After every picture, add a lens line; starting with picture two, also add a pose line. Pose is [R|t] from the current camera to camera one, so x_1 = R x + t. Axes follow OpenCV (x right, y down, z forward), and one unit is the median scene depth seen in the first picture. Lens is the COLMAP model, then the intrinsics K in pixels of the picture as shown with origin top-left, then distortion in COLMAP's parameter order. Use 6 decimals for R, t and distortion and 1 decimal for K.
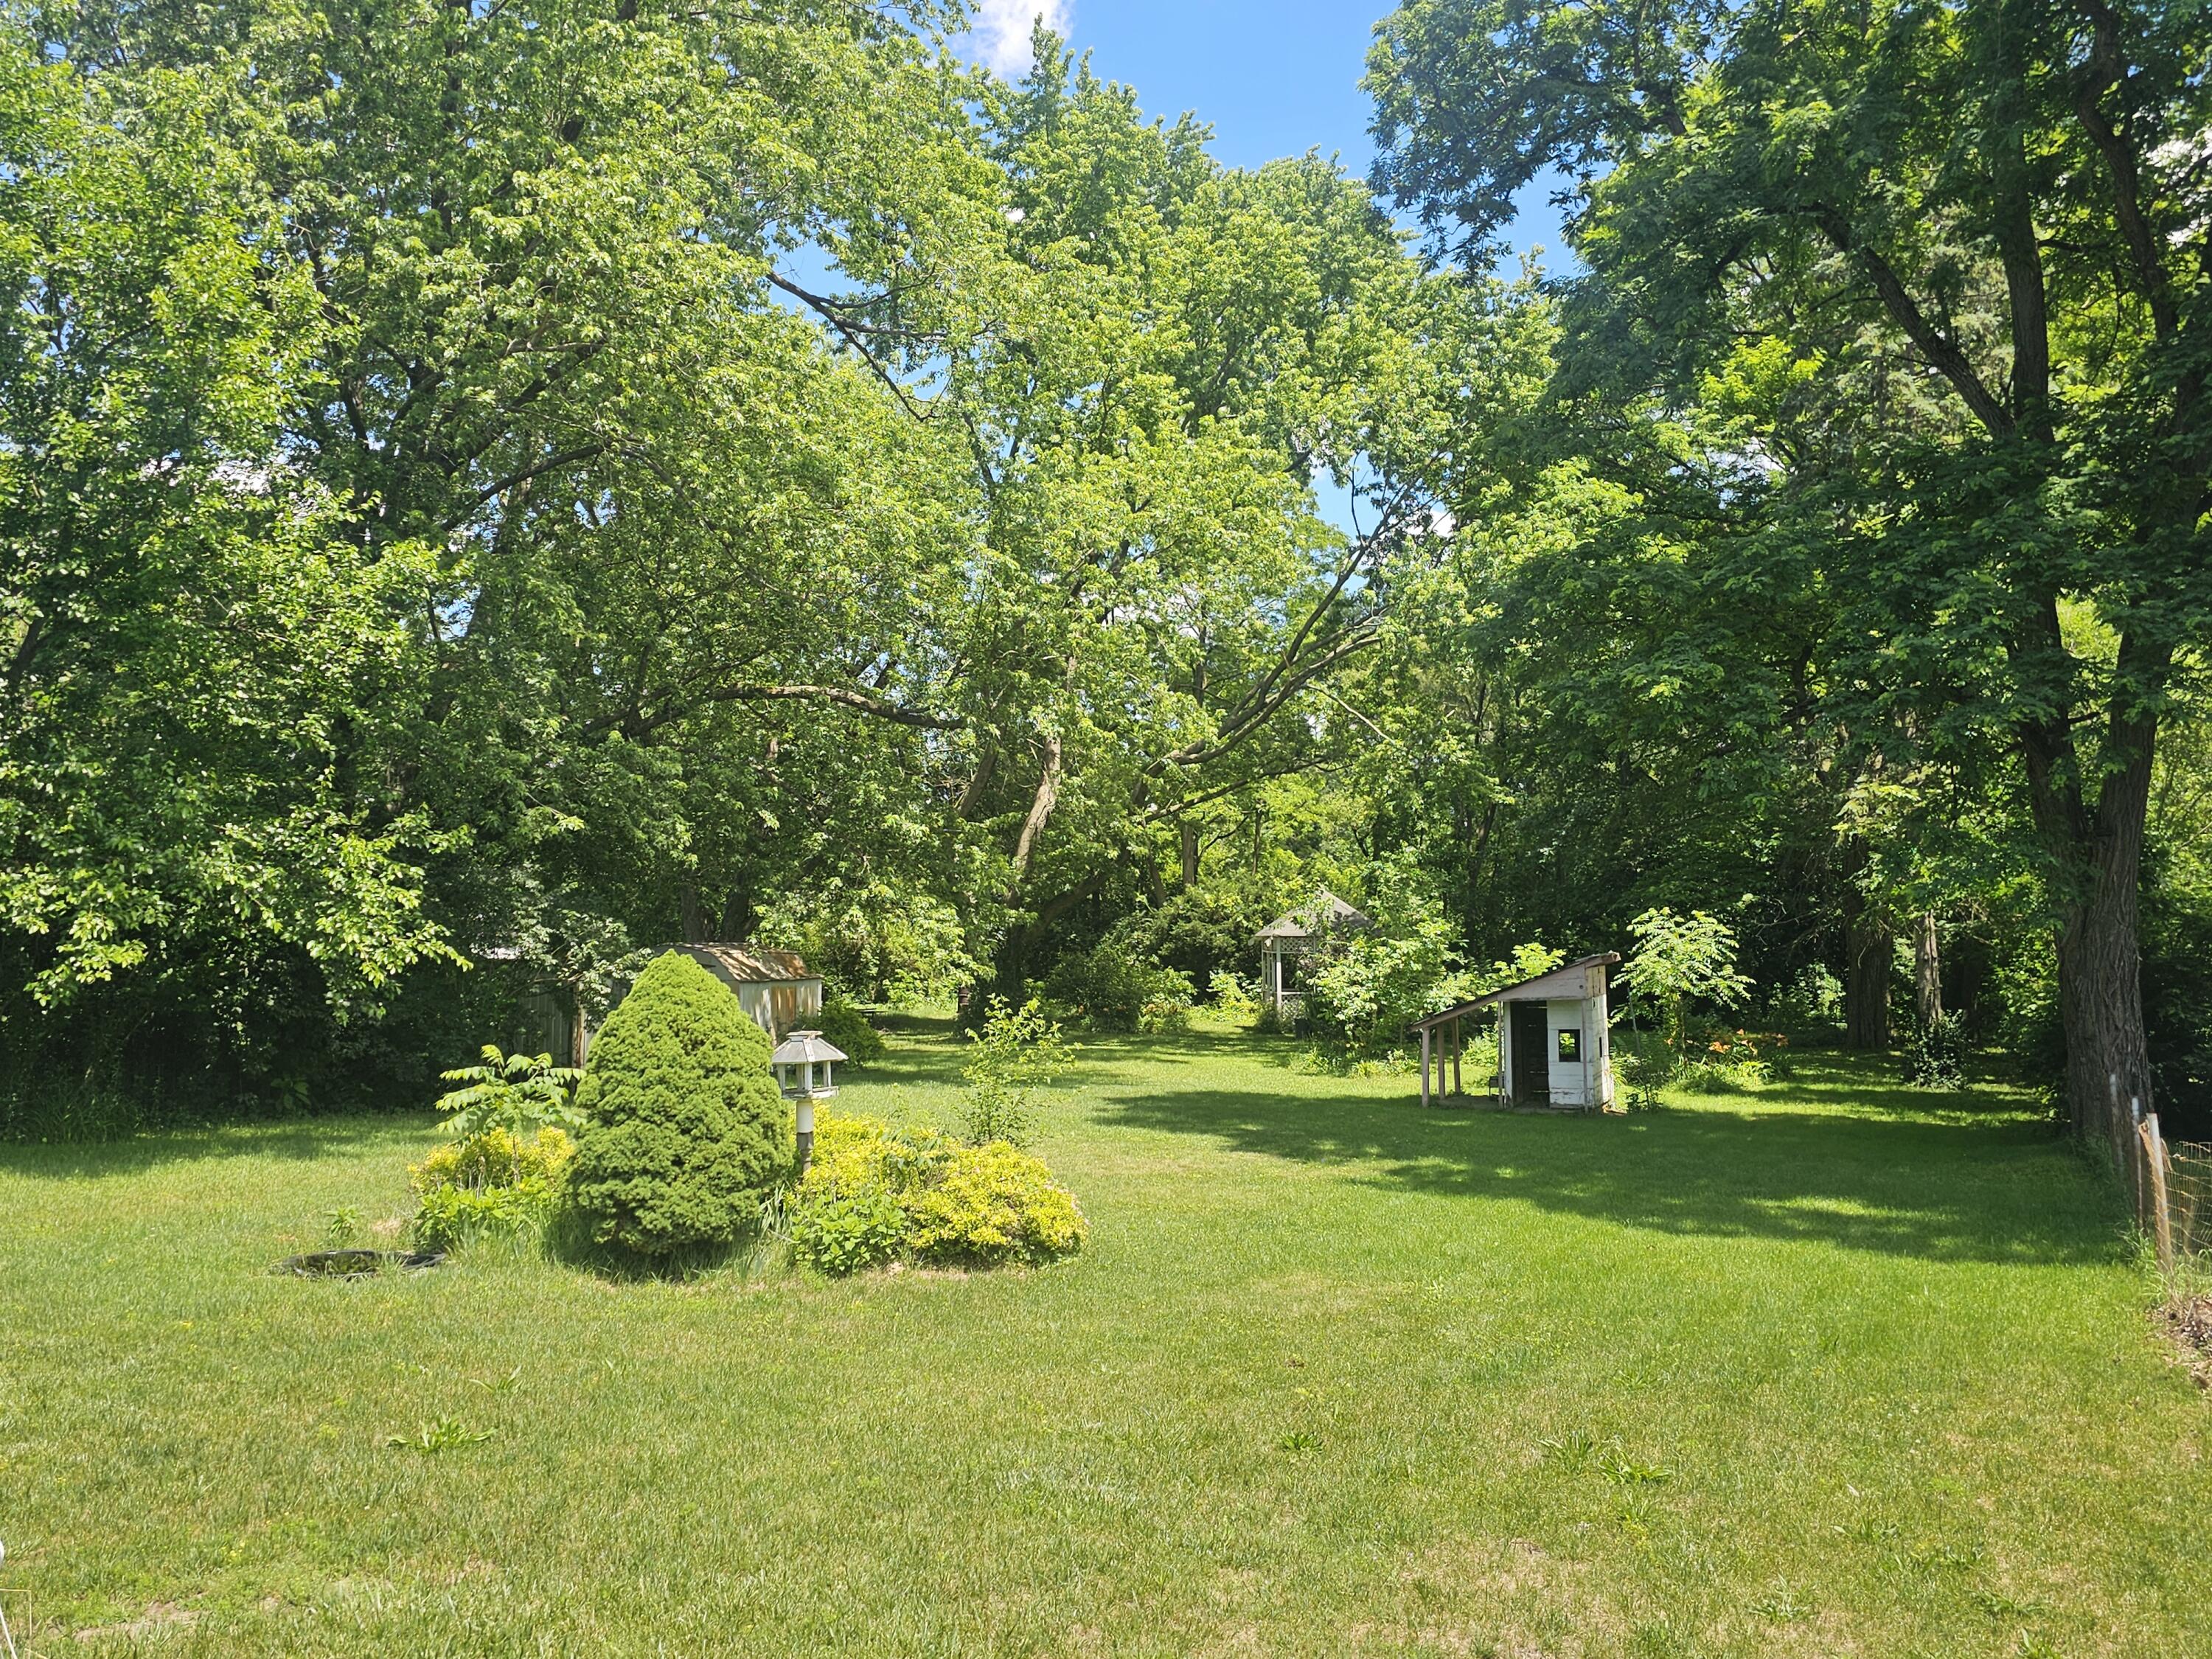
lens RADIAL K [[1499.5, 0, 1106.0], [0, 1499.5, 829.5], [0, 0, 1]] dist [0.062991, -0.000205]
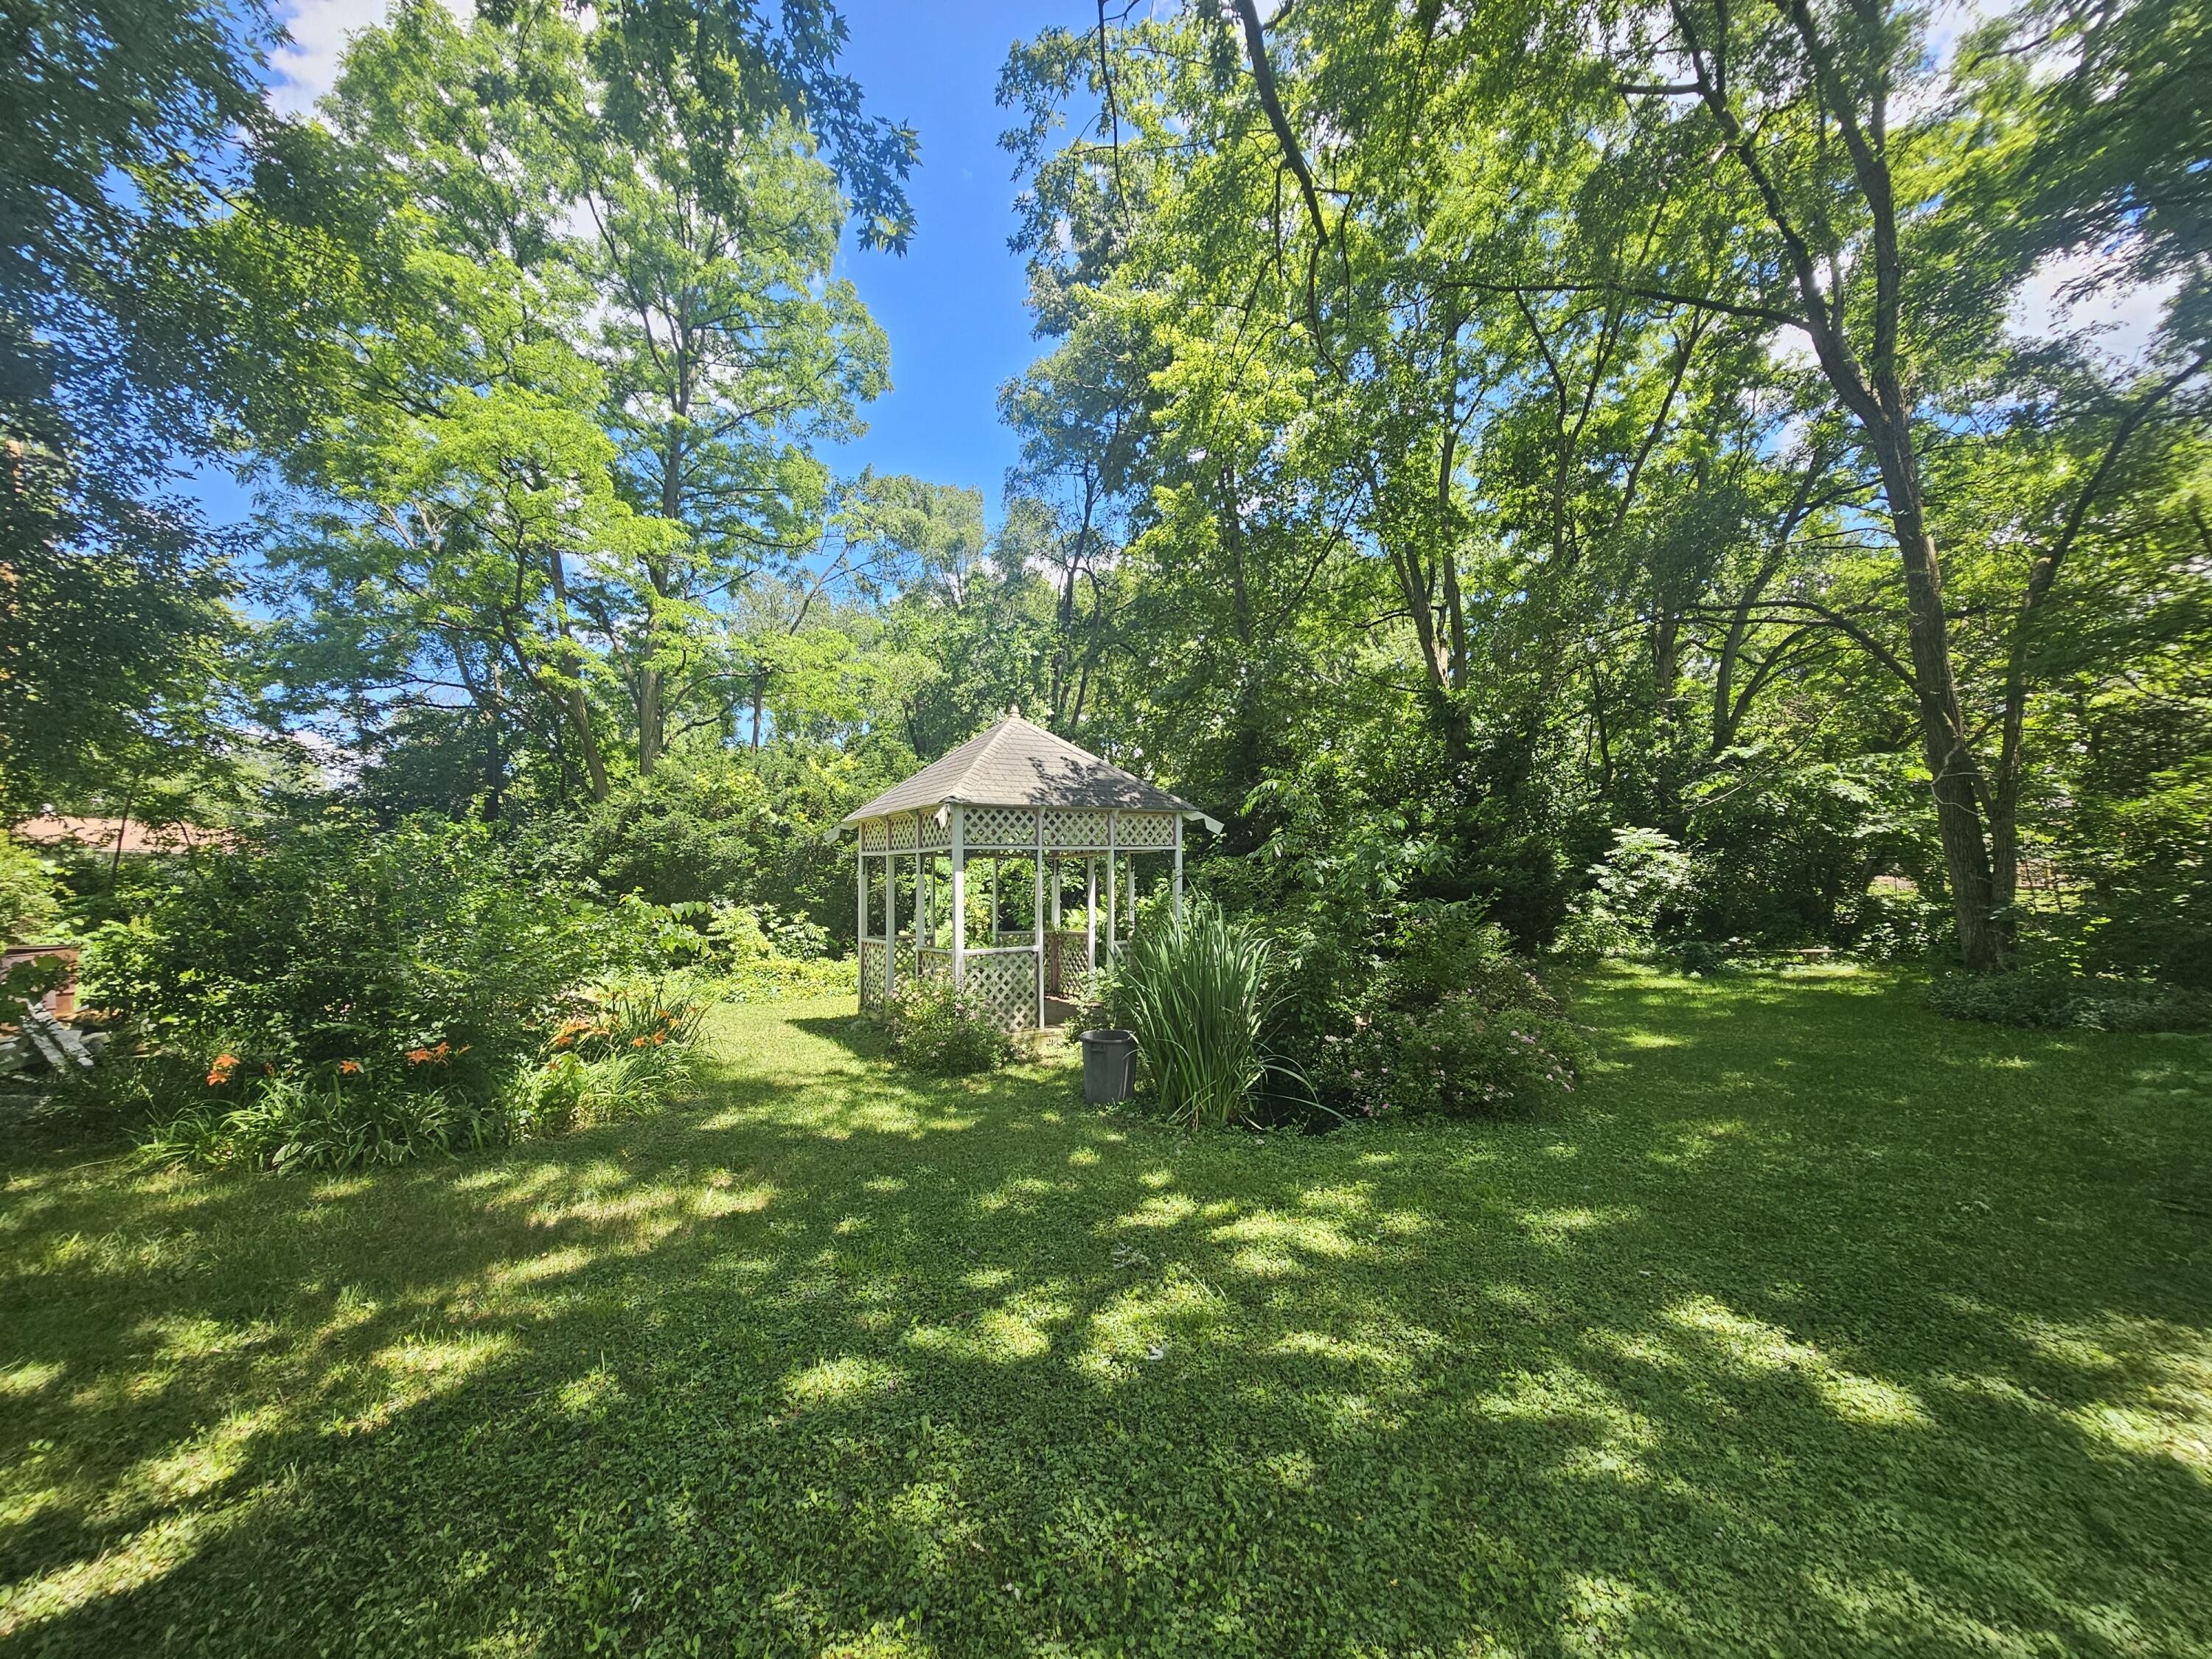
lens RADIAL K [[908.7, 0, 1096.1], [0, 908.7, 826.9], [0, 0, 1]] dist [0.000083, -0.000667]
pose [[0.859068, 0.019103, 0.511505, 0.021523], [-0.023992, 0.999708, 0.002958, 0.061681], [-0.511299, -0.014813, 0.859275, 0.637450]]
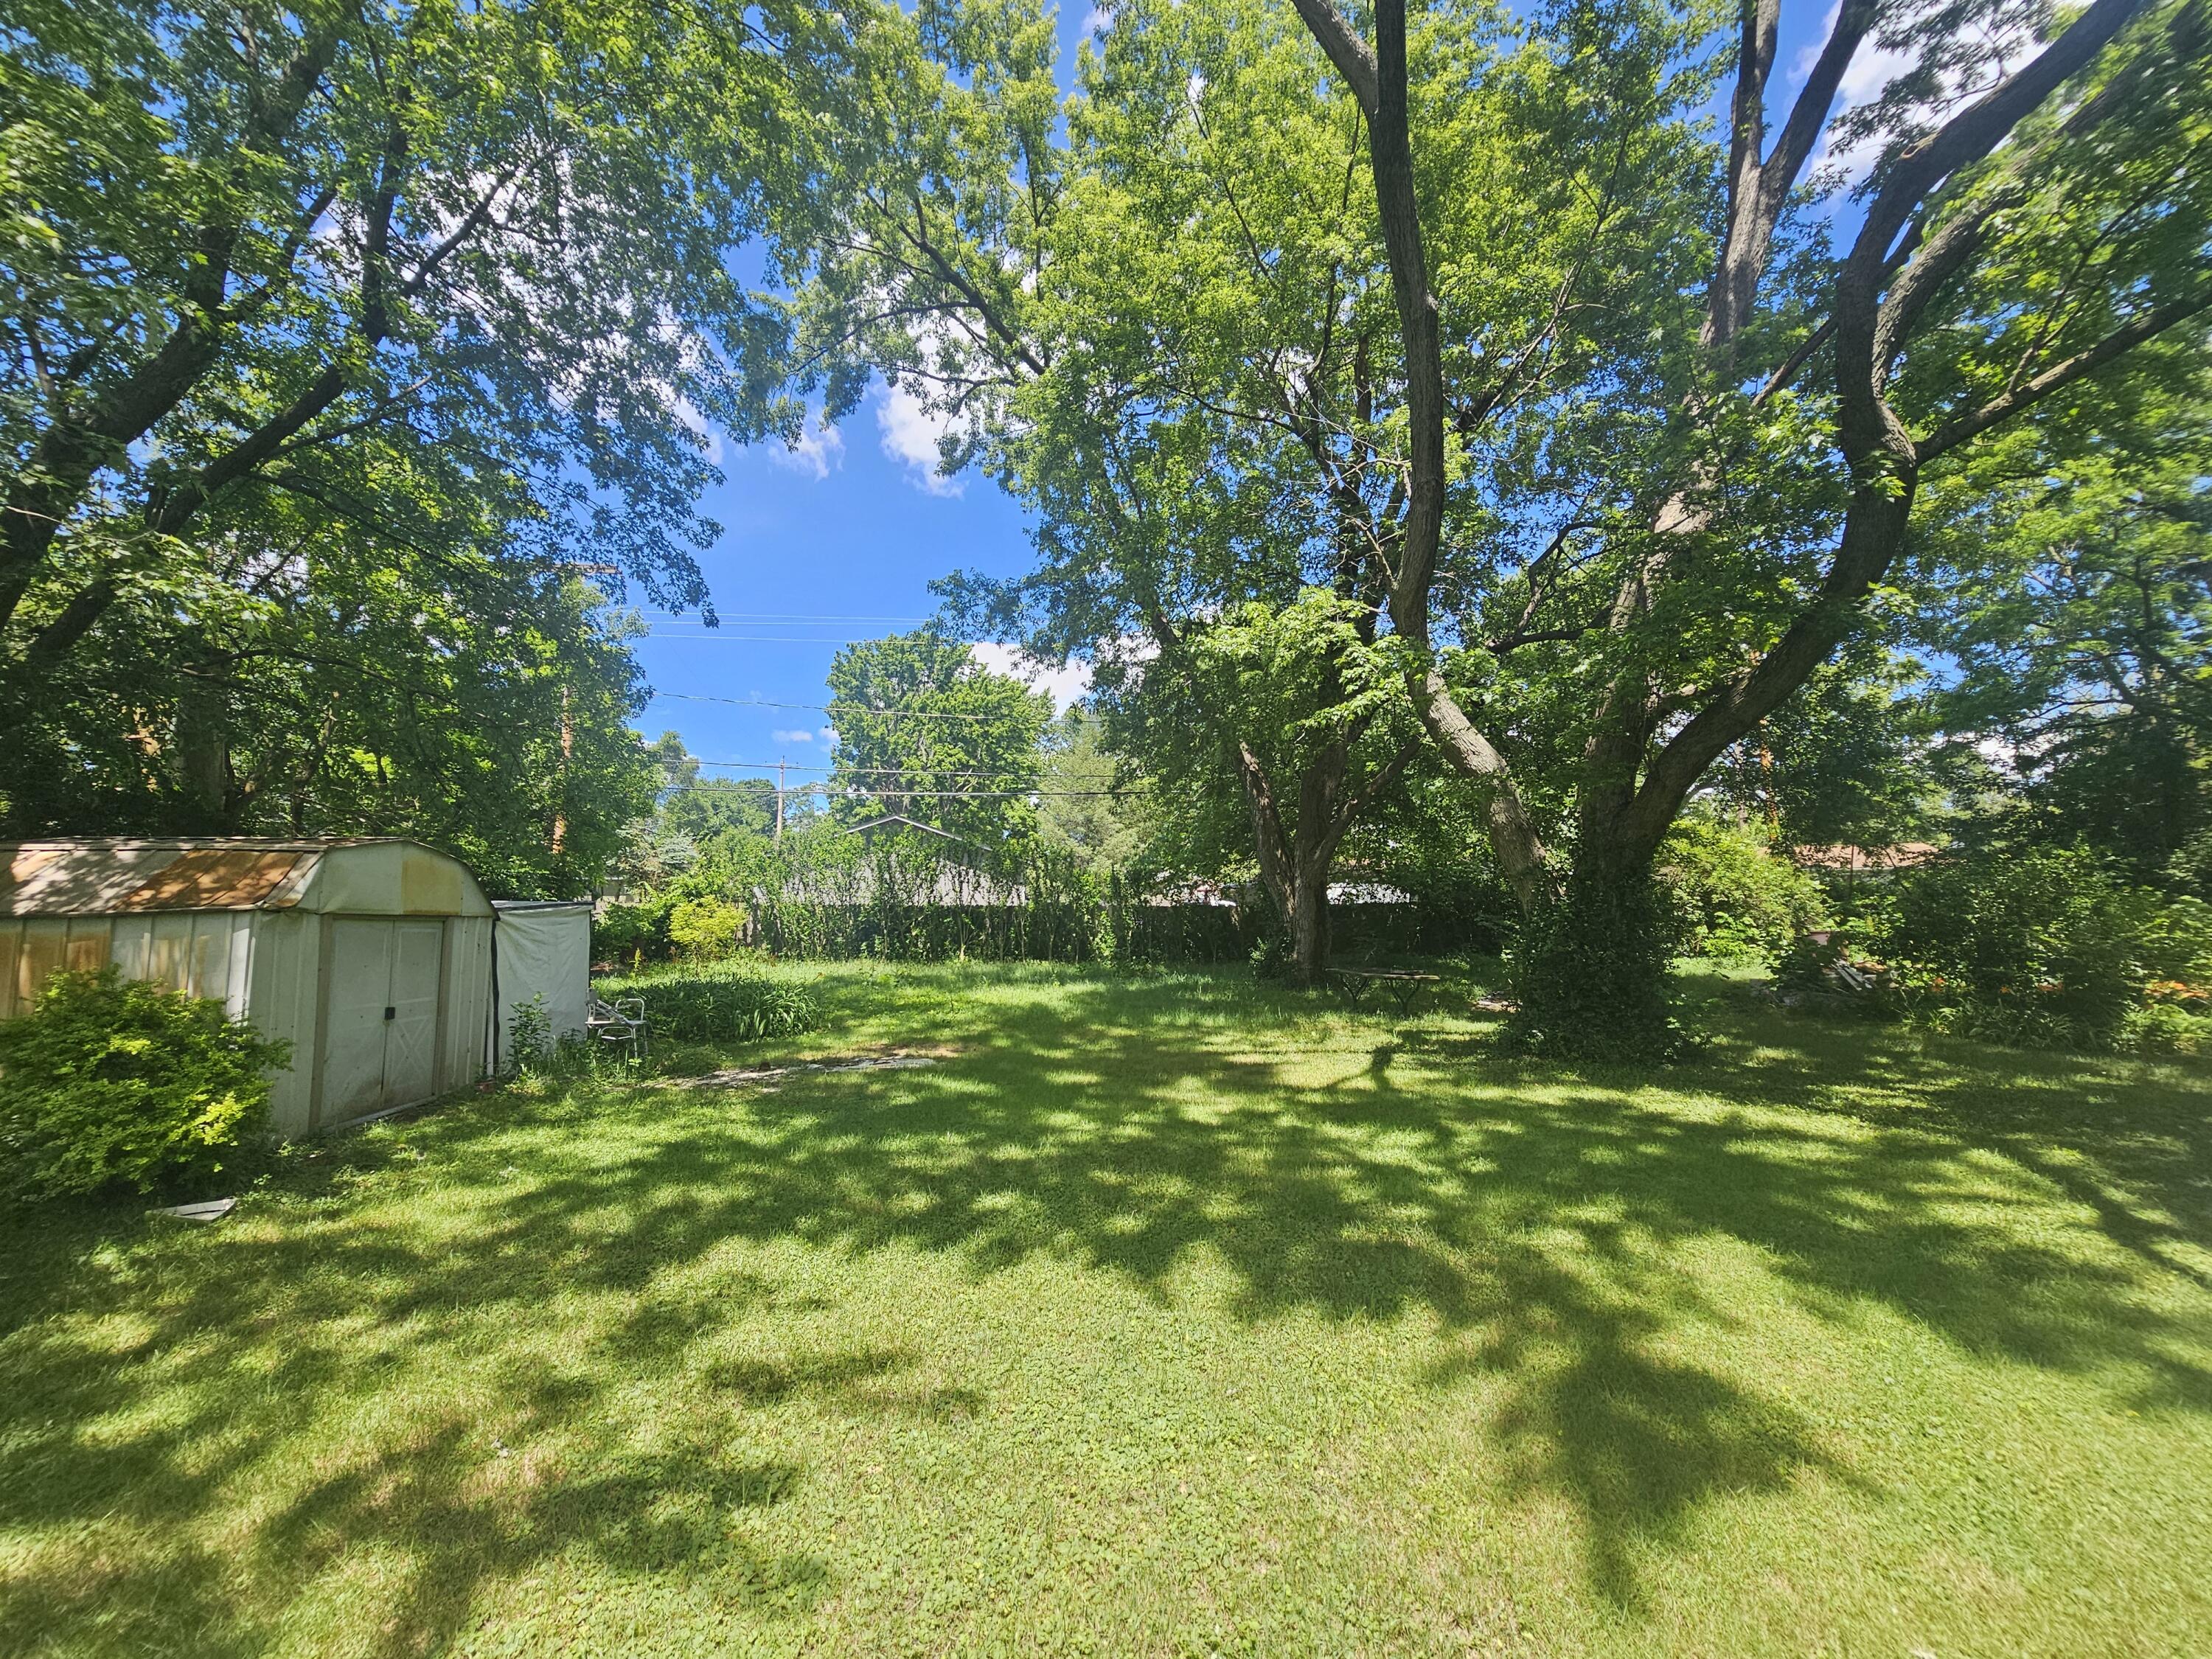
lens RADIAL K [[908.7, 0, 1096.1], [0, 908.7, 826.9], [0, 0, 1]] dist [0.000083, -0.000667]
pose [[0.569704, -0.096740, -0.816137, 0.056288], [0.082513, 0.994763, -0.060315, 0.051432], [0.817698, -0.032981, 0.574702, 0.486434]]
